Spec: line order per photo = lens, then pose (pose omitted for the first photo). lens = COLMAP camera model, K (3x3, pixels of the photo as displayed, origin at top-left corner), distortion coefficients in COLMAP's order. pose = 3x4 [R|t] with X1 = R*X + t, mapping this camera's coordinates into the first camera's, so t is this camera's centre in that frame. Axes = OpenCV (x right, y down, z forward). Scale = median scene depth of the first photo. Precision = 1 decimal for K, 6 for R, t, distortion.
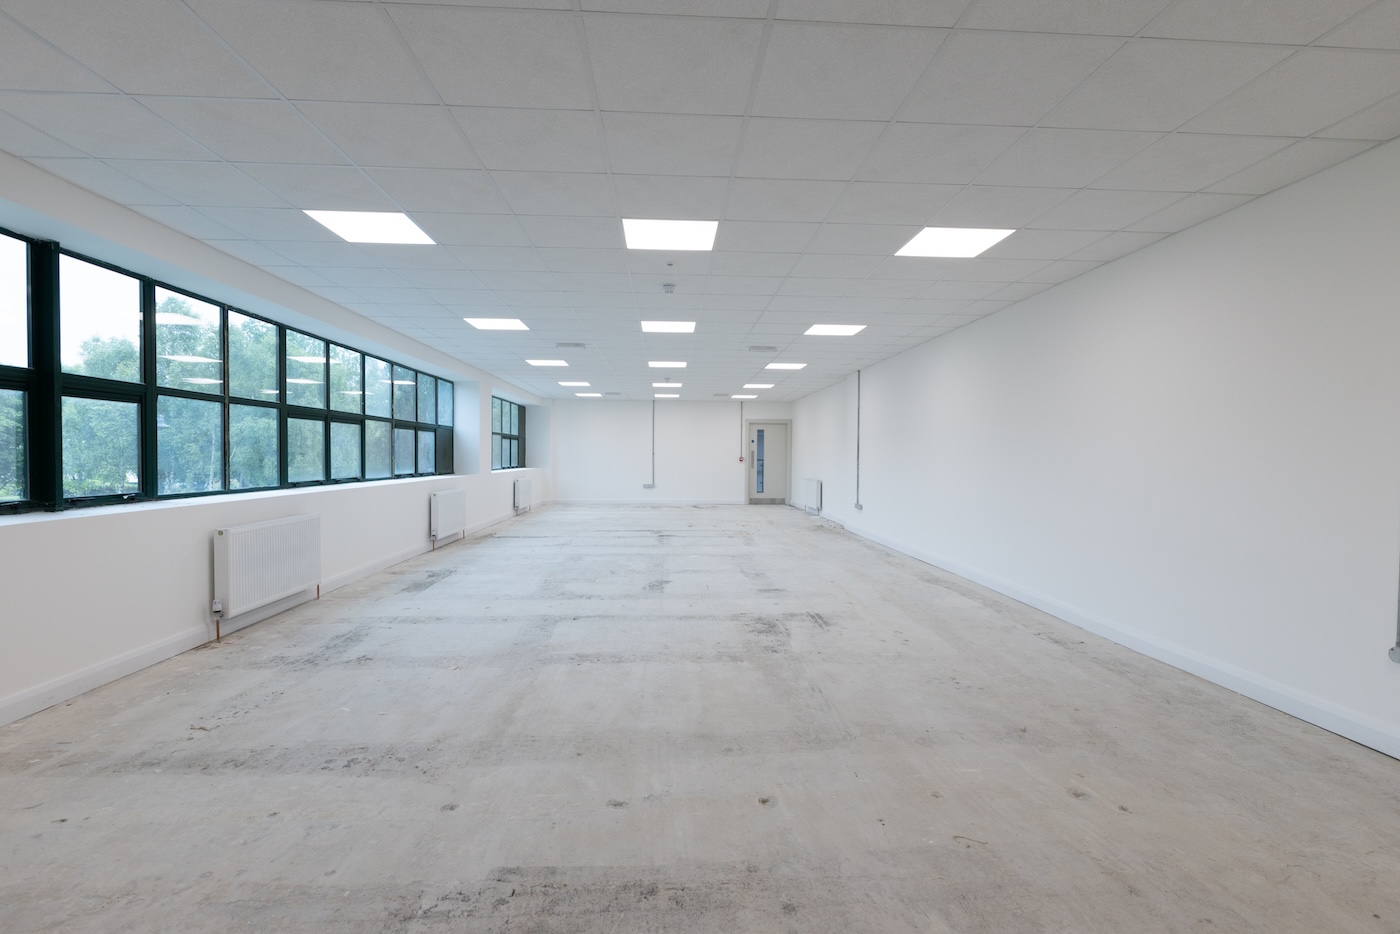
lens RADIAL K [[682.7, 0, 708.3], [0, 682.7, 467.1], [0, 0, 1]] dist [-0.005626, 0.001543]
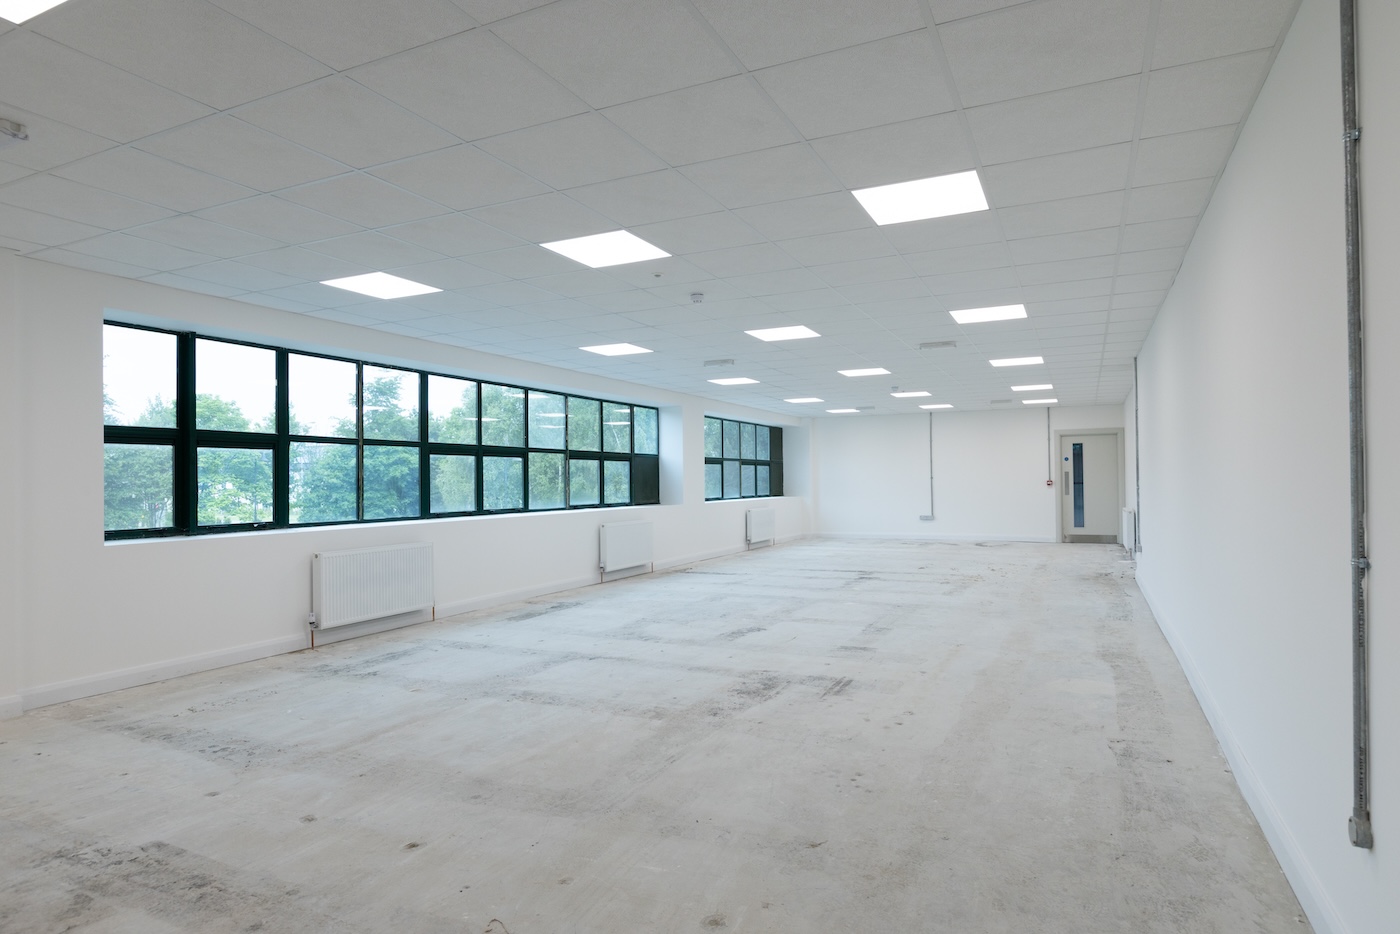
lens RADIAL K [[807.5, 0, 700.0], [0, 807.5, 467.0], [0, 0, 1]] dist [-0.006551, -0.001510]
pose [[0.873660, -0.025509, -0.485867, 0.546718], [0.009234, 0.999314, -0.035861, -0.001991], [0.486449, 0.026843, 0.873297, 0.098855]]
